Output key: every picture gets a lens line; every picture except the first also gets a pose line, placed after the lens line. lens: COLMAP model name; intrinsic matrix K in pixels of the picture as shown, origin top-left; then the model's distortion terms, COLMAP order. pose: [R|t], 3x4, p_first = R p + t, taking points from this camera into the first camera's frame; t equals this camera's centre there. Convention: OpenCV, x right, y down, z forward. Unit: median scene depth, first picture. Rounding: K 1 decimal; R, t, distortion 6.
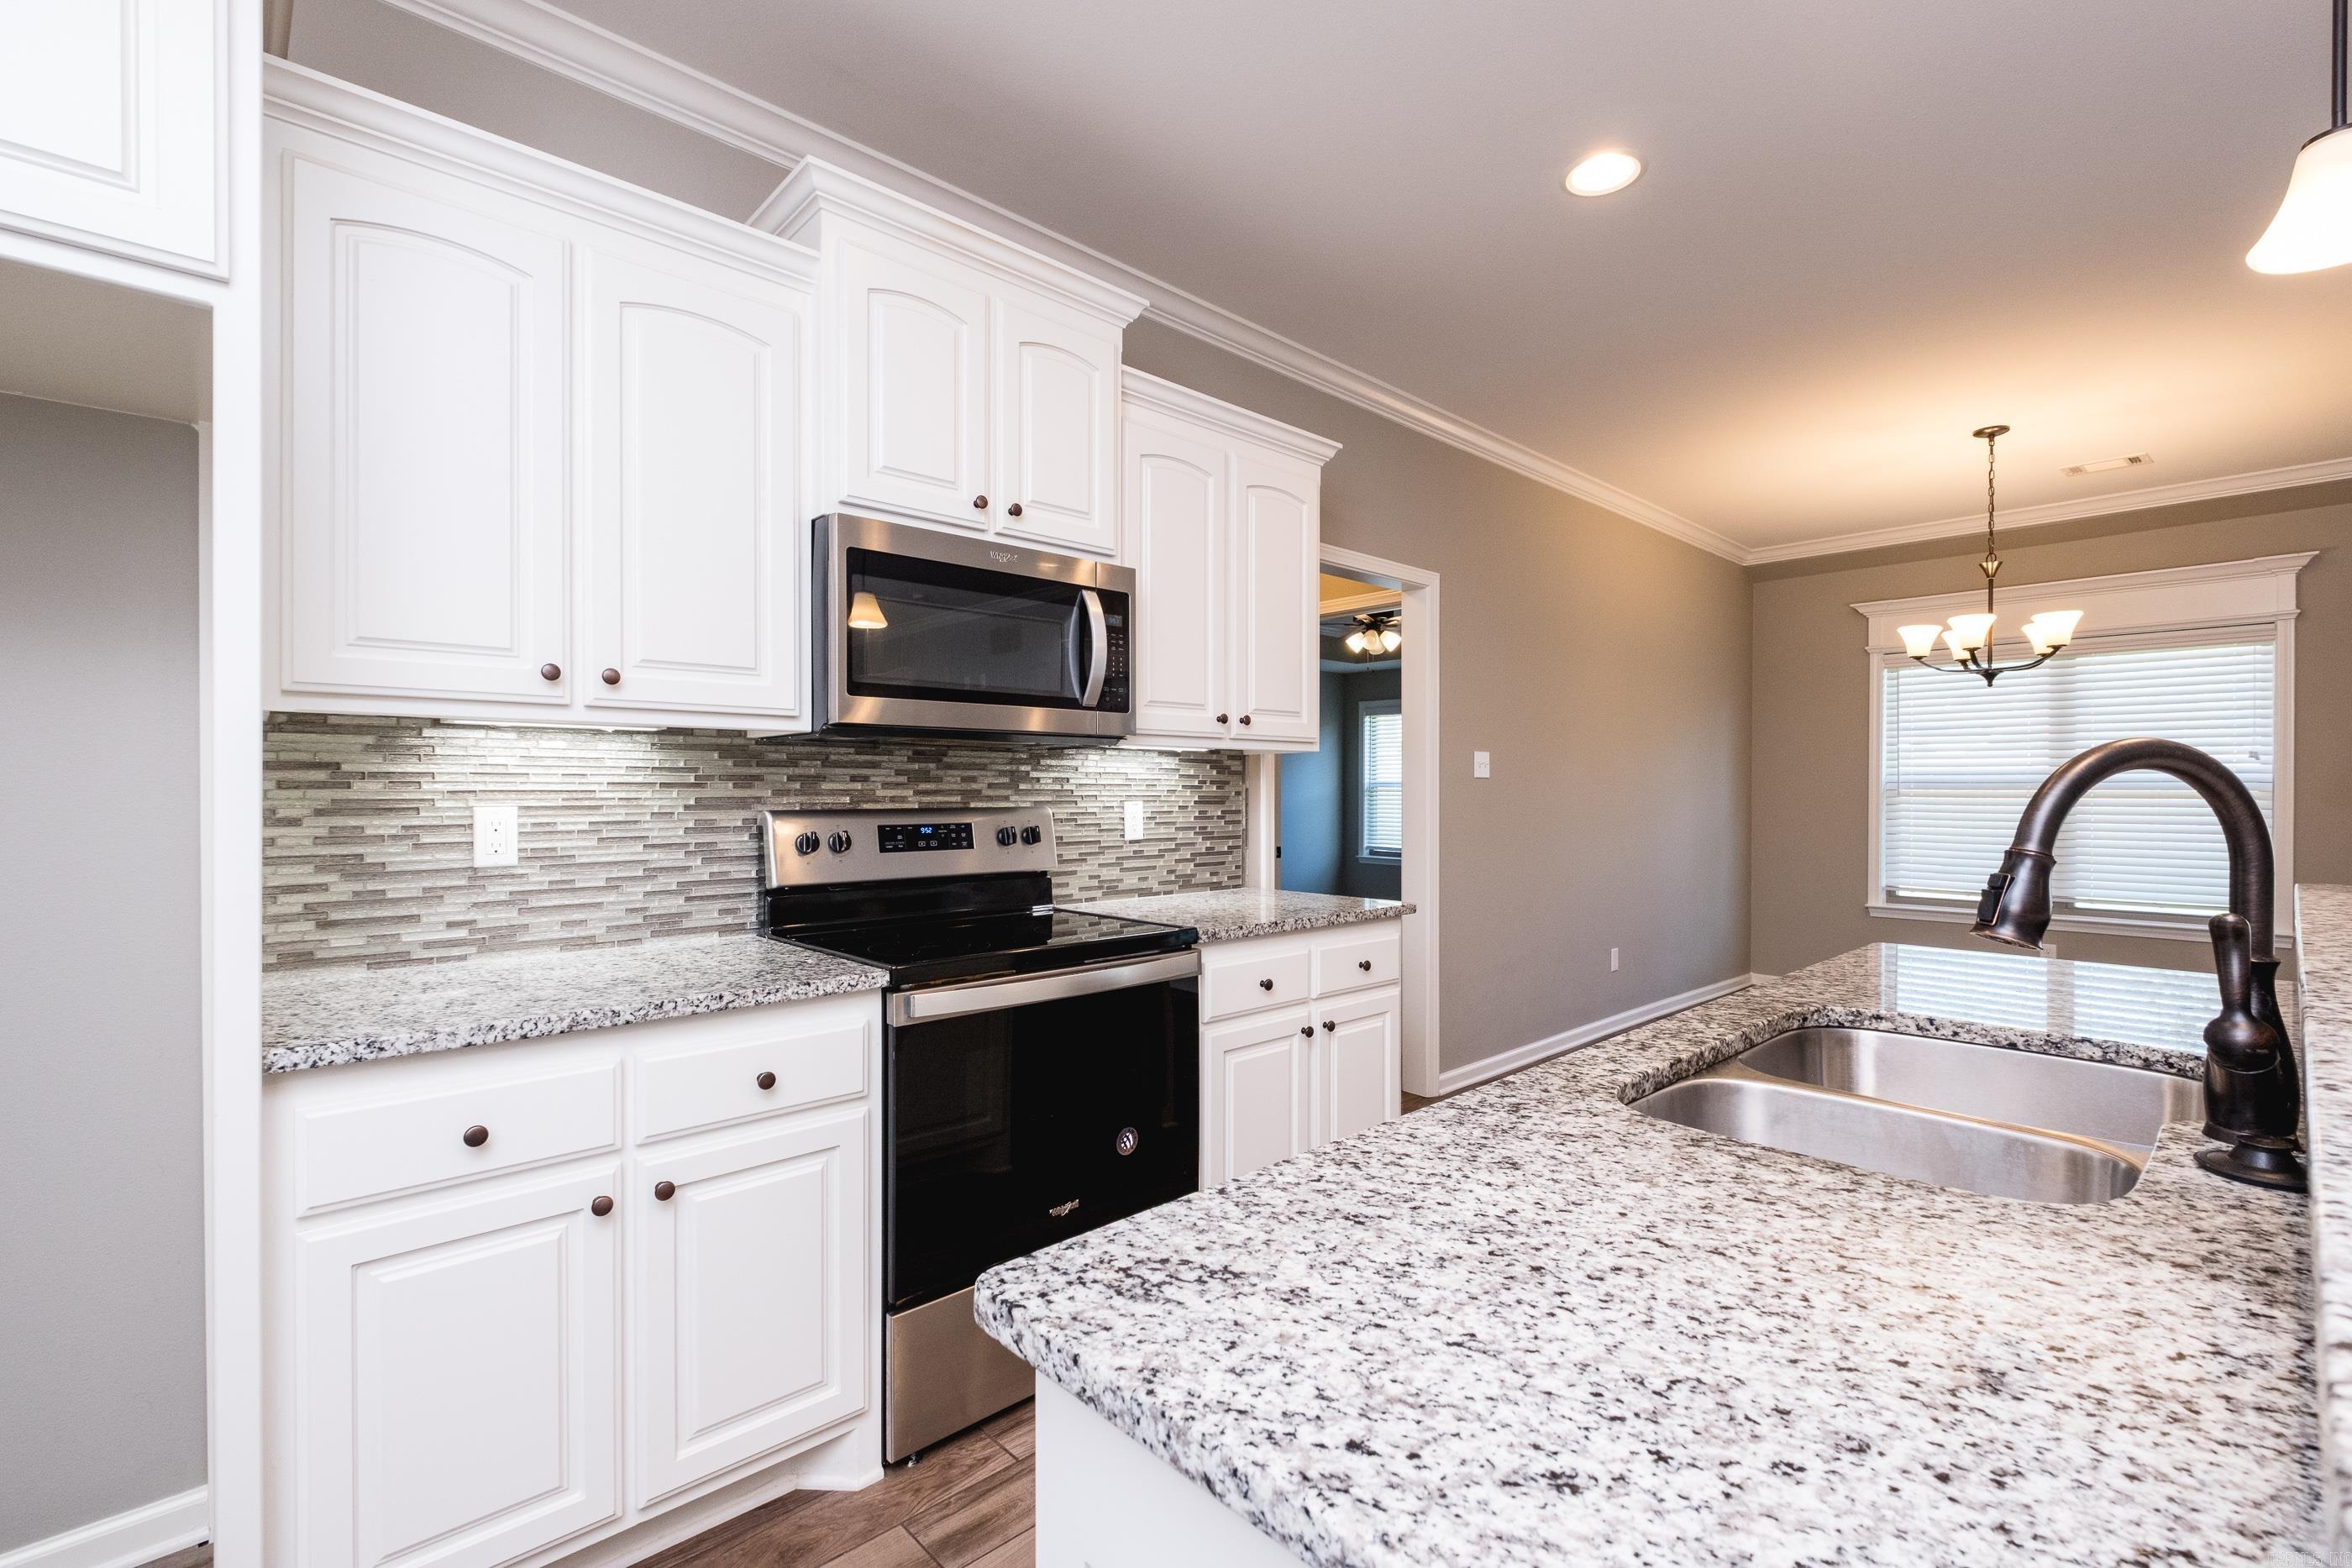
lens RADIAL K [[1034.0, 0, 1054.9], [0, 1034.0, 795.1], [0, 0, 1]] dist [0.004410, -0.002595]
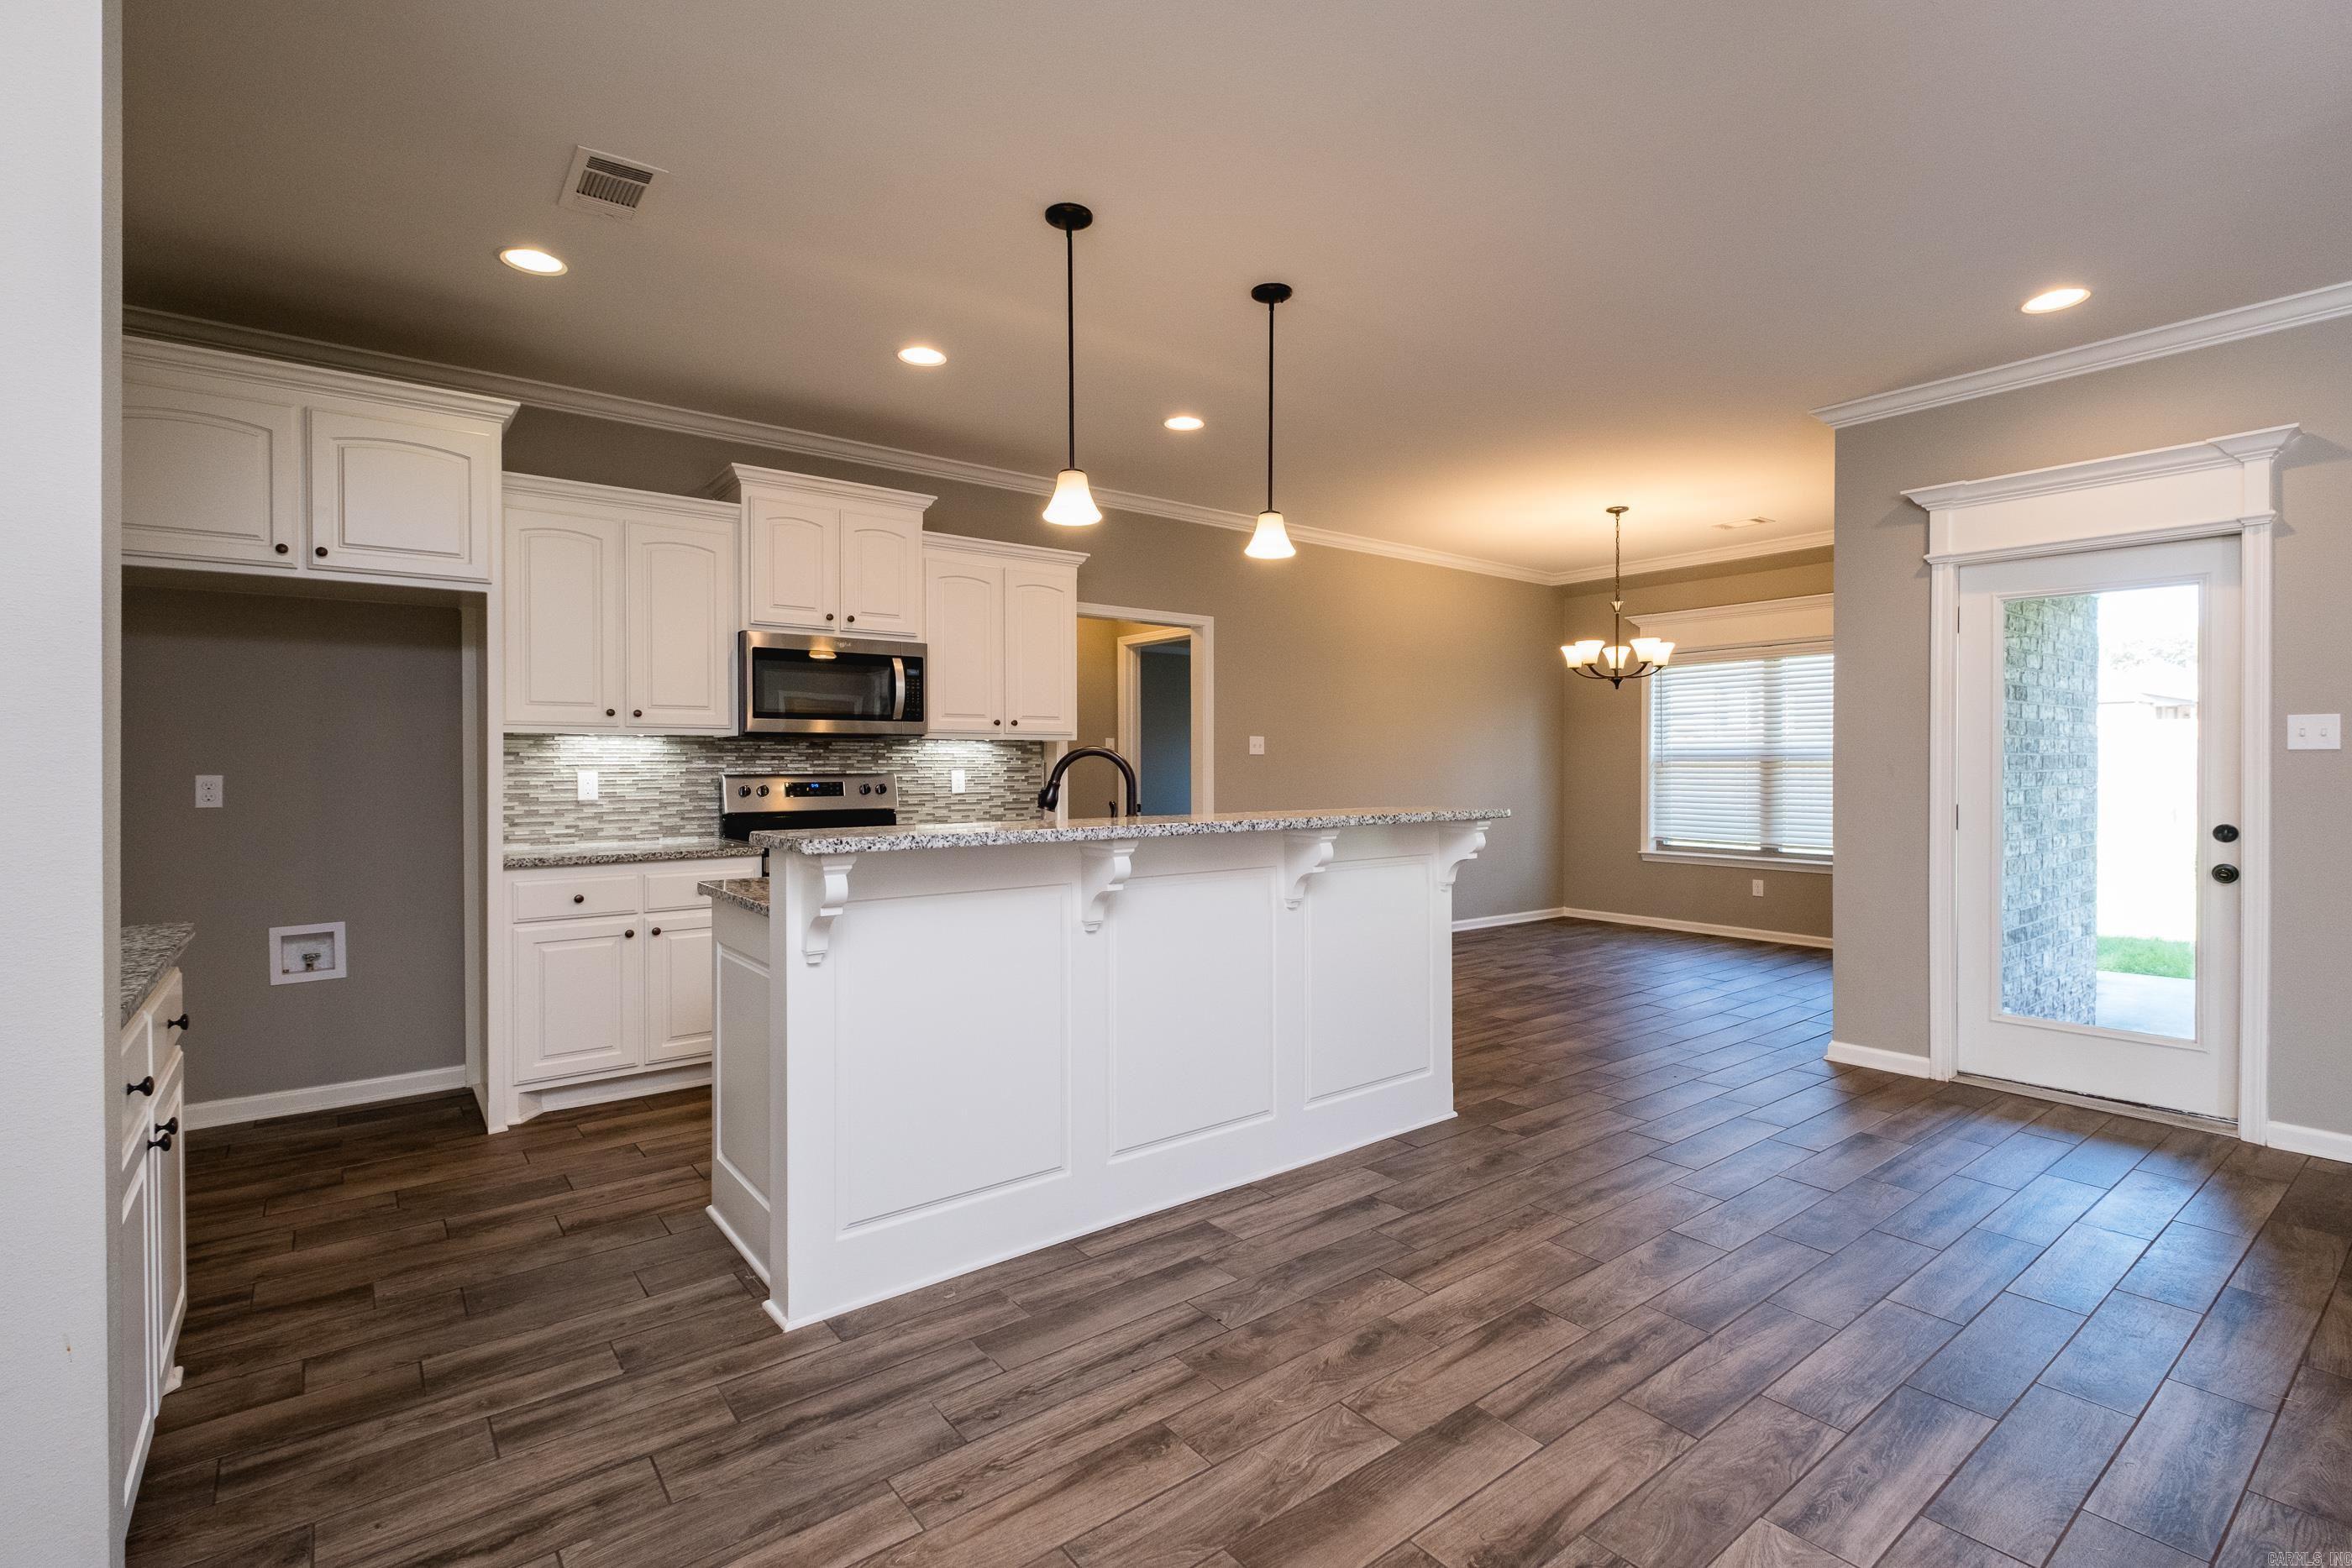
lens RADIAL K [[1034.0, 0, 1082.1], [0, 1034.0, 763.5], [0, 0, 1]] dist [0.004410, -0.002595]
pose [[0.997127, -0.003938, -0.075642, 0.497036], [0.003422, 0.999970, -0.006949, 0.008930], [0.075667, 0.006670, 0.997111, -0.818869]]
